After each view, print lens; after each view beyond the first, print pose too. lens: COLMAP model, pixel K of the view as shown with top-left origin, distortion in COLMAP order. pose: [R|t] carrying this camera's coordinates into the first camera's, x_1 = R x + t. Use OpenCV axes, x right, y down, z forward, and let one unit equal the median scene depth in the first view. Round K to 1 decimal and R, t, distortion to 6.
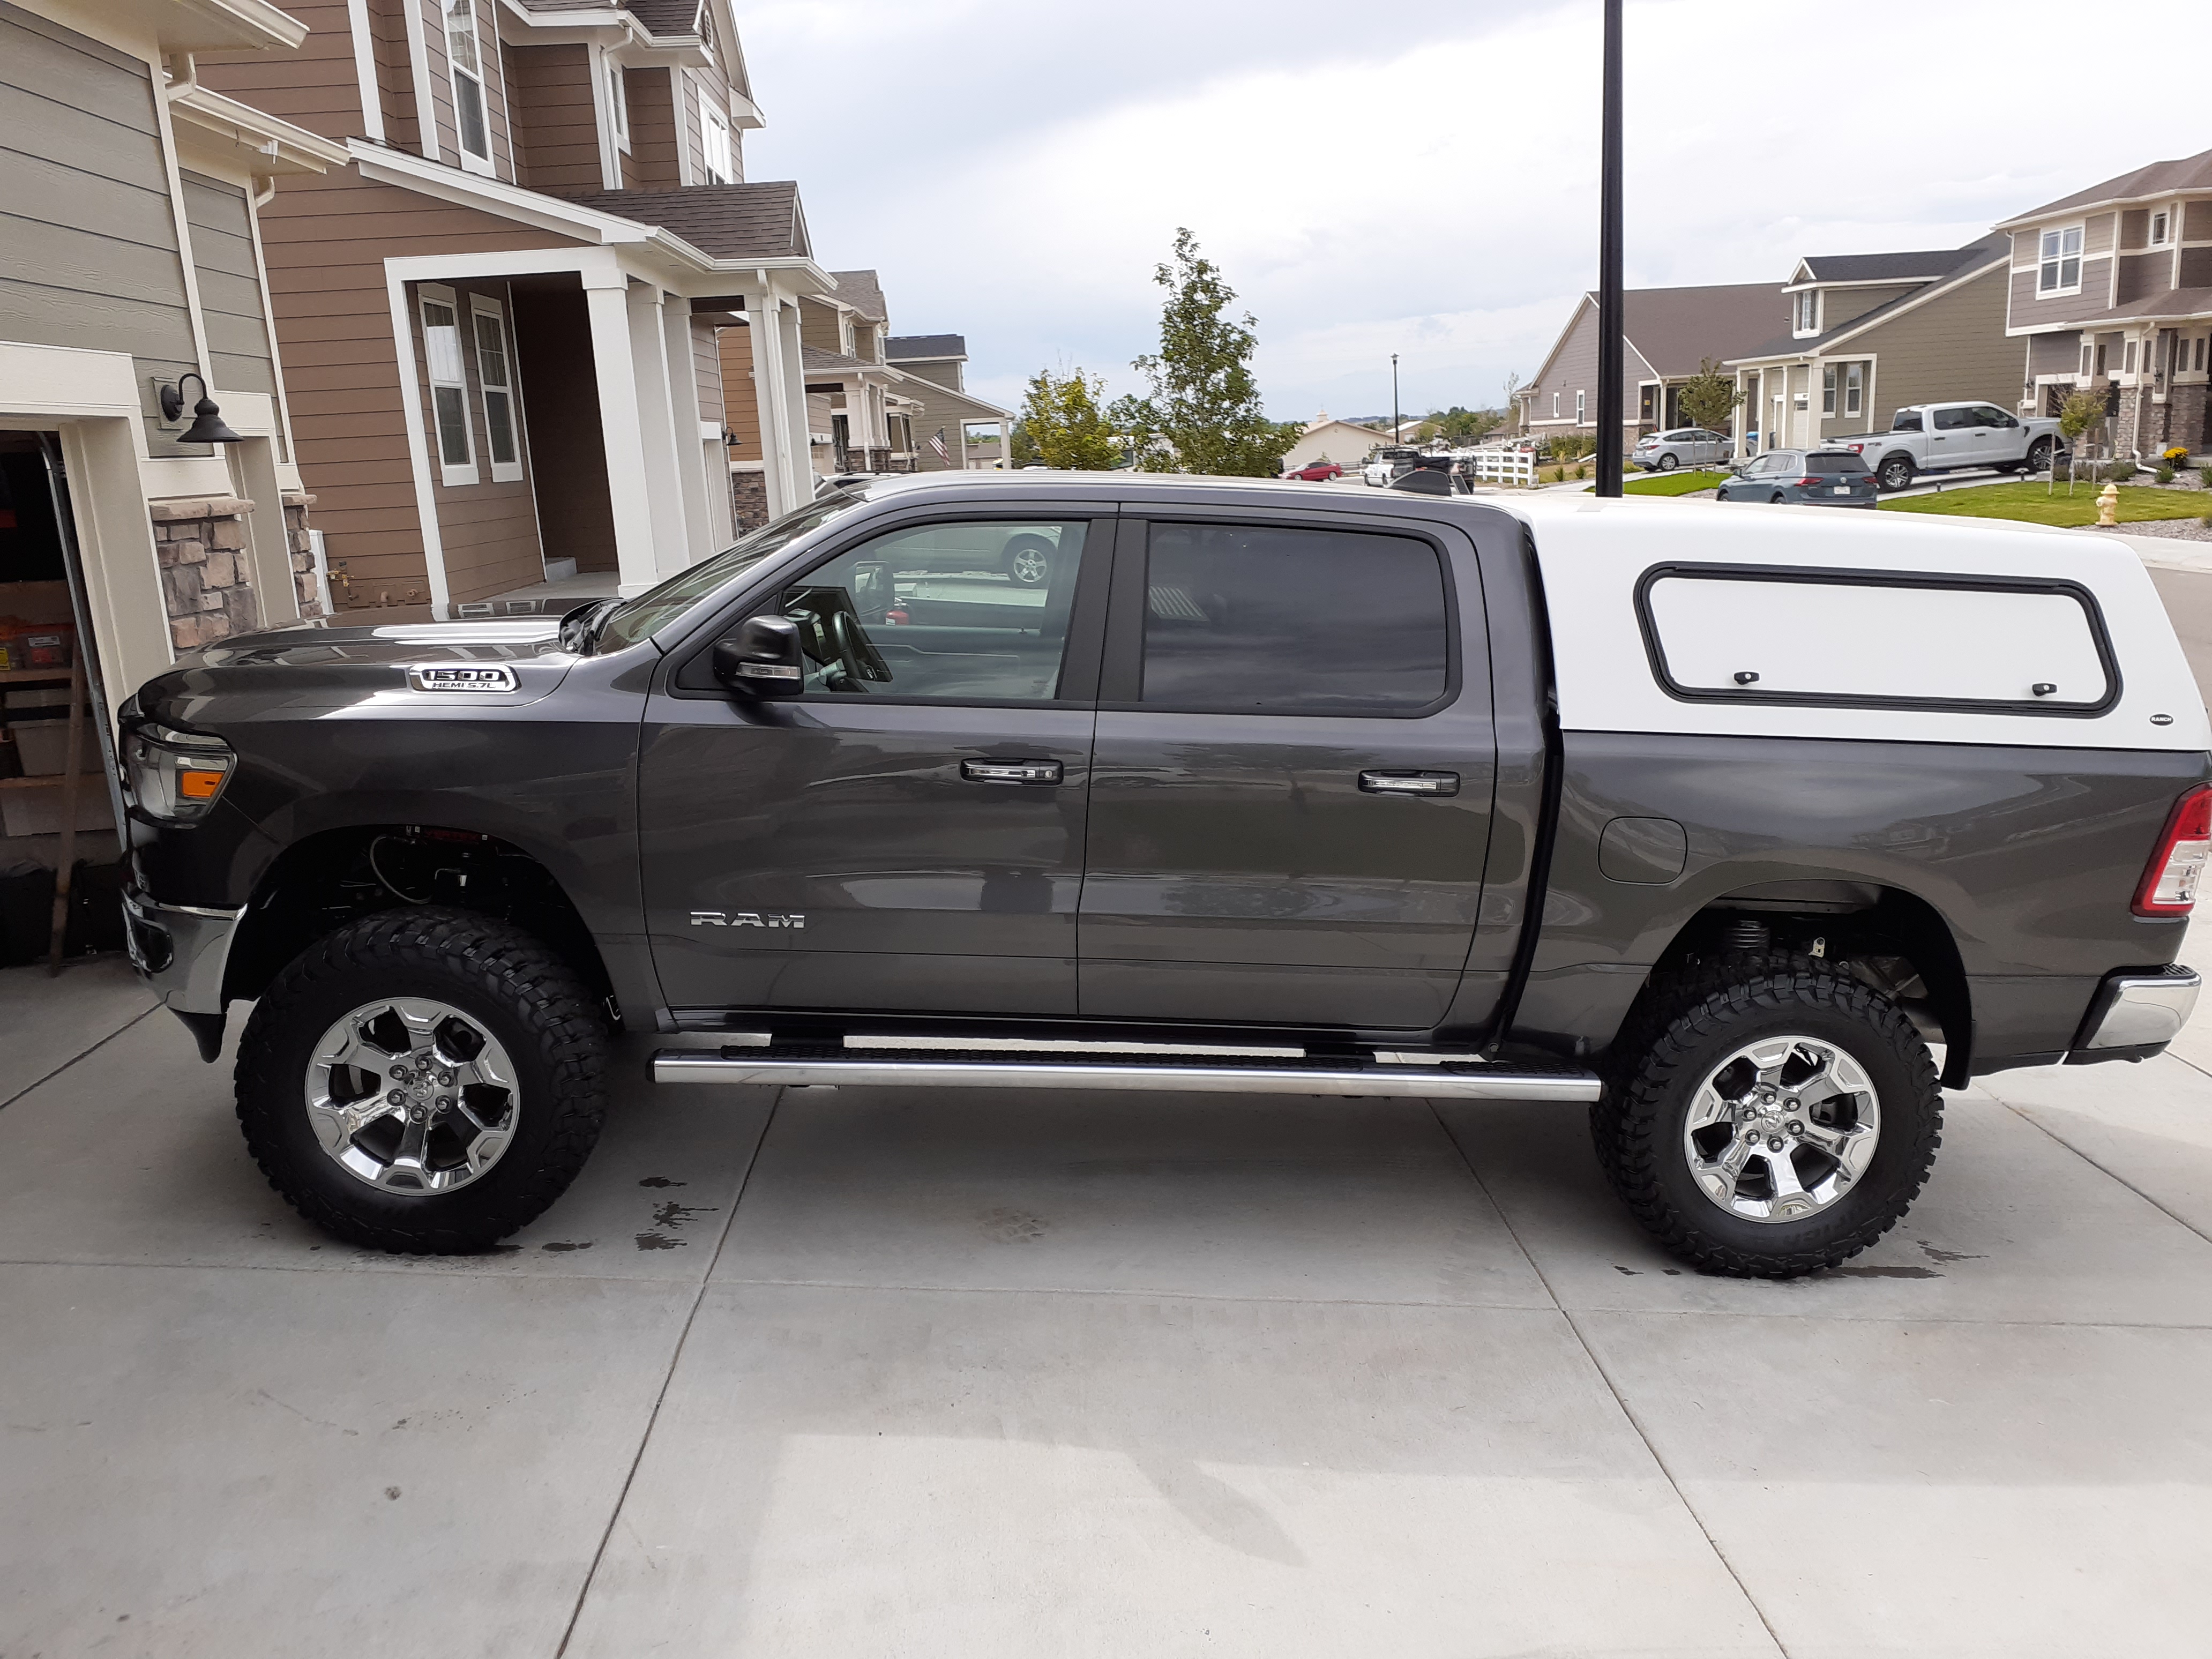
lens RADIAL K [[1724.3, 0, 1106.0], [0, 1724.3, 829.5], [0, 0, 1]] dist [-0.058793, -0.003070]
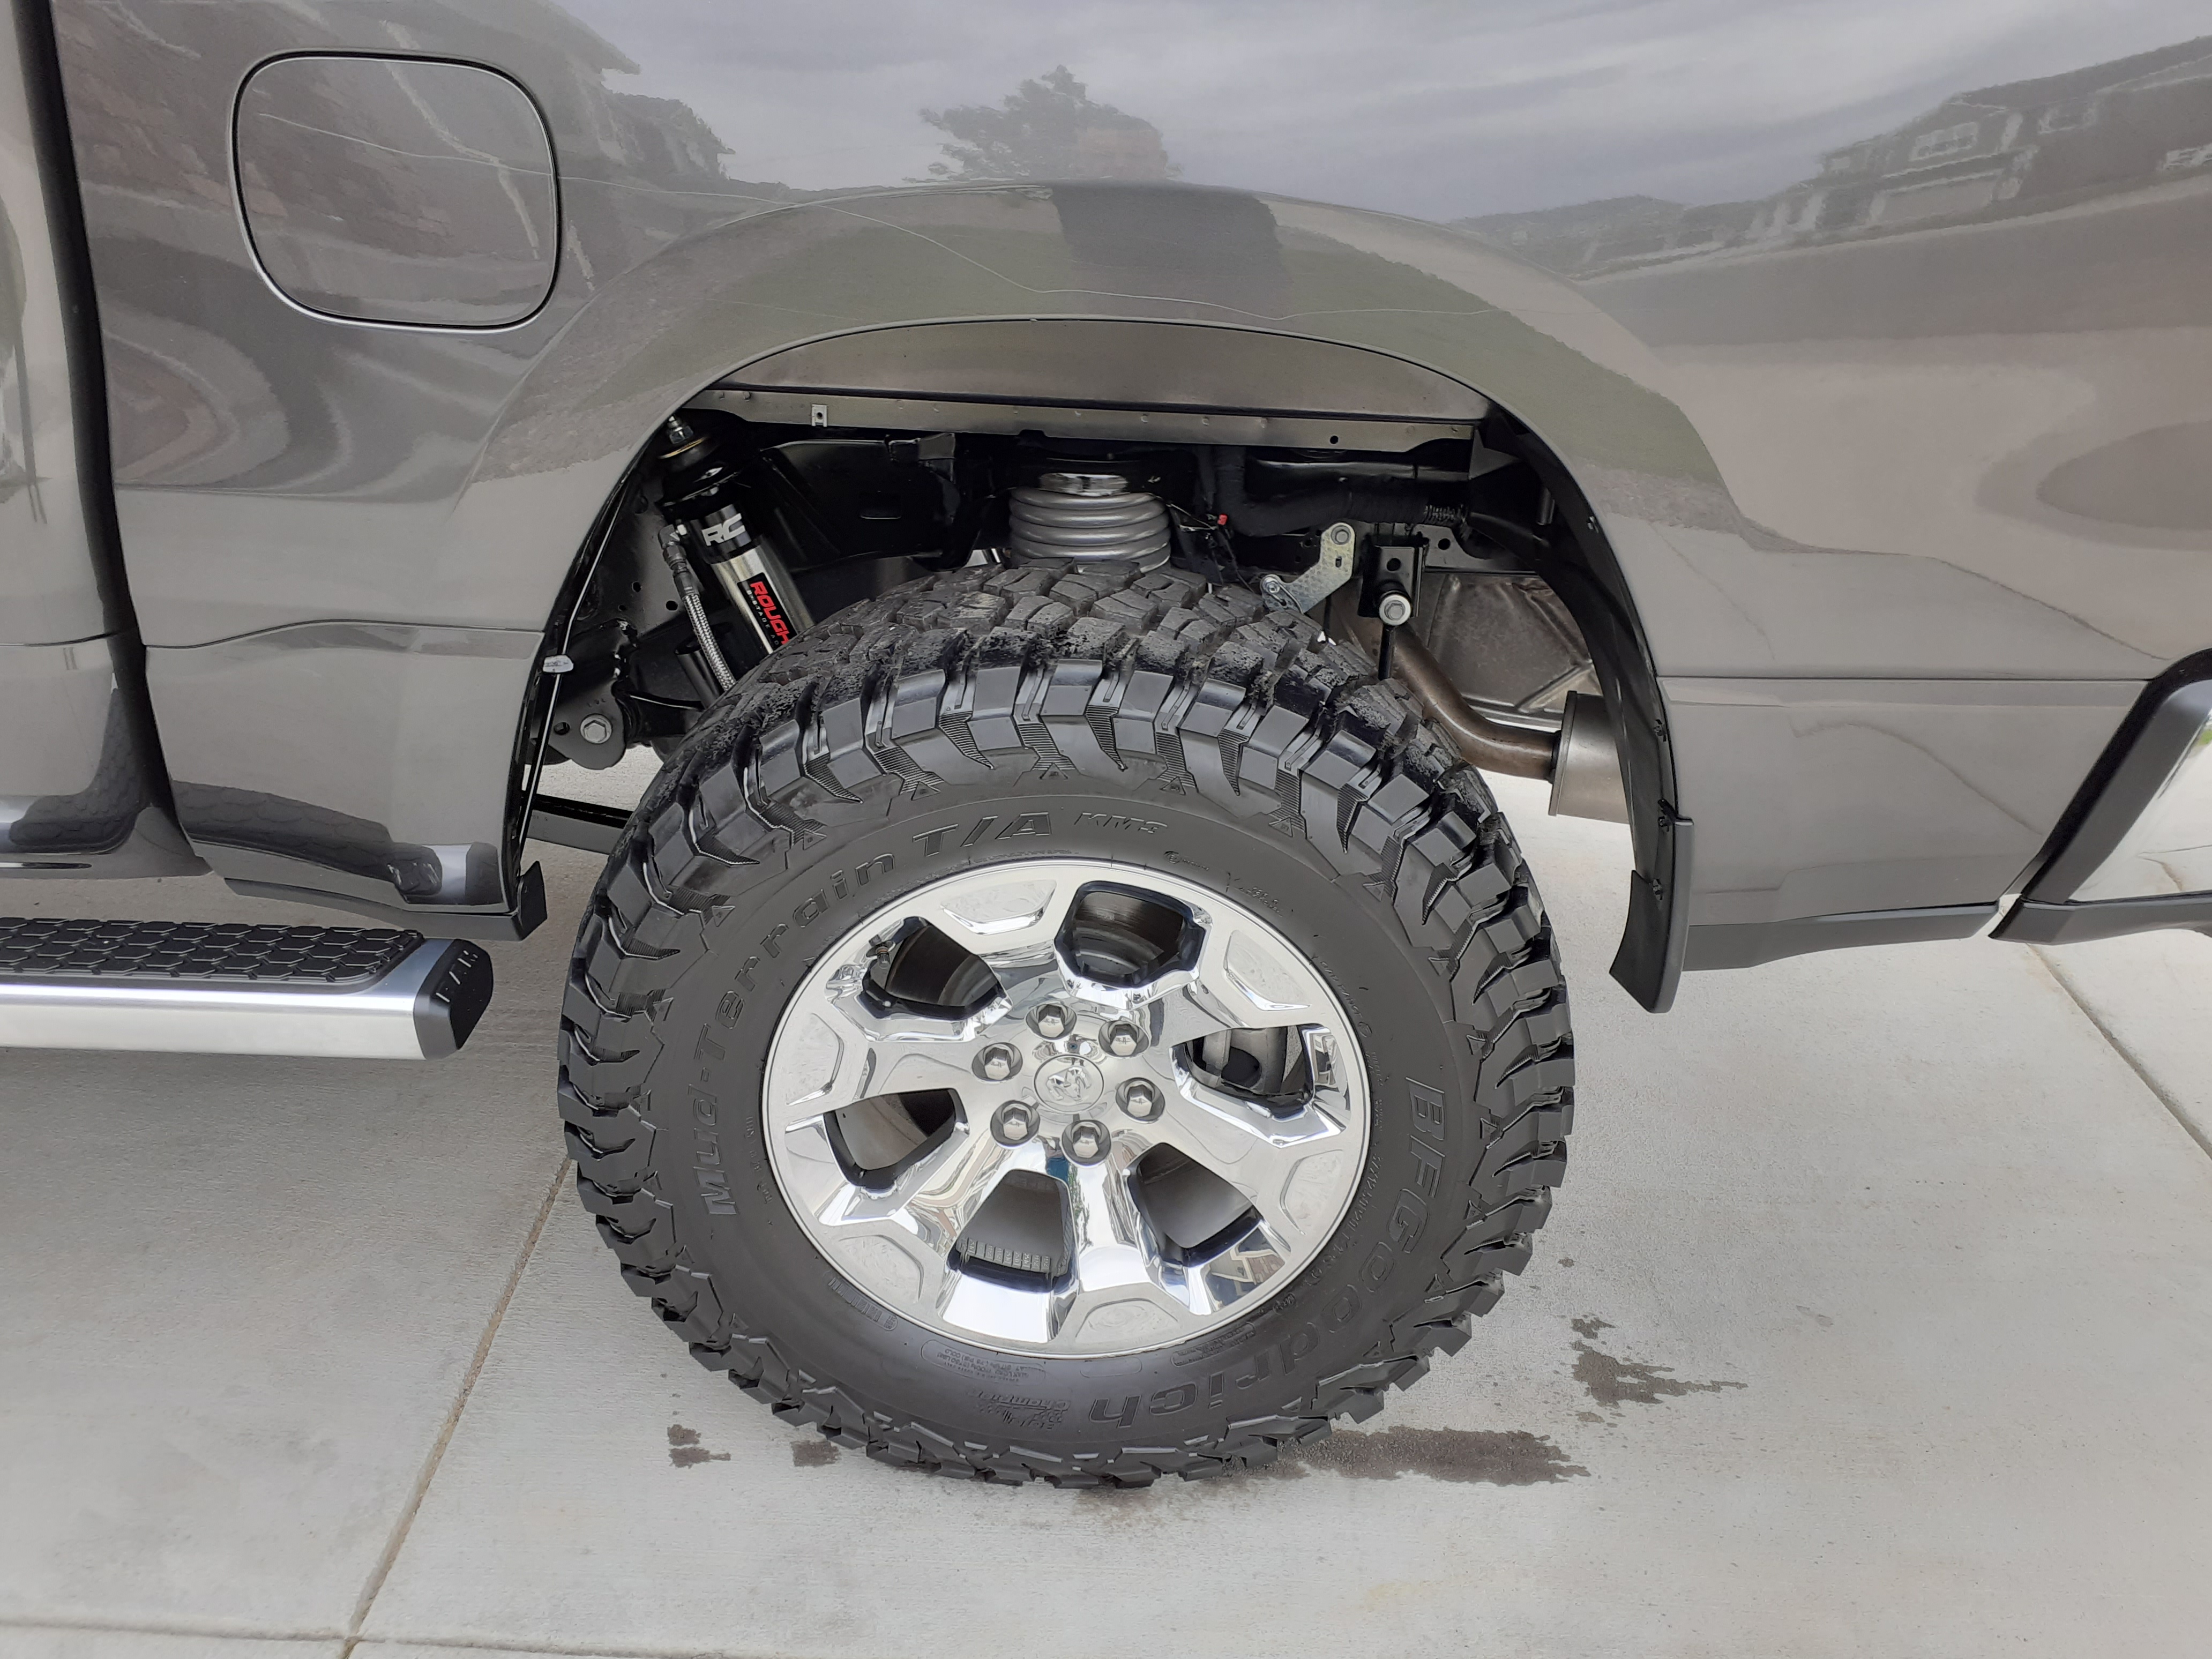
lens RADIAL K [[1724.3, 0, 1106.0], [0, 1724.3, 829.5], [0, 0, 1]] dist [-0.058793, -0.003070]
pose [[0.997111, 0.002206, -0.075920, 0.426191], [0.018853, 0.961103, 0.275548, 0.029300], [0.073575, -0.276183, 0.958285, 0.692137]]
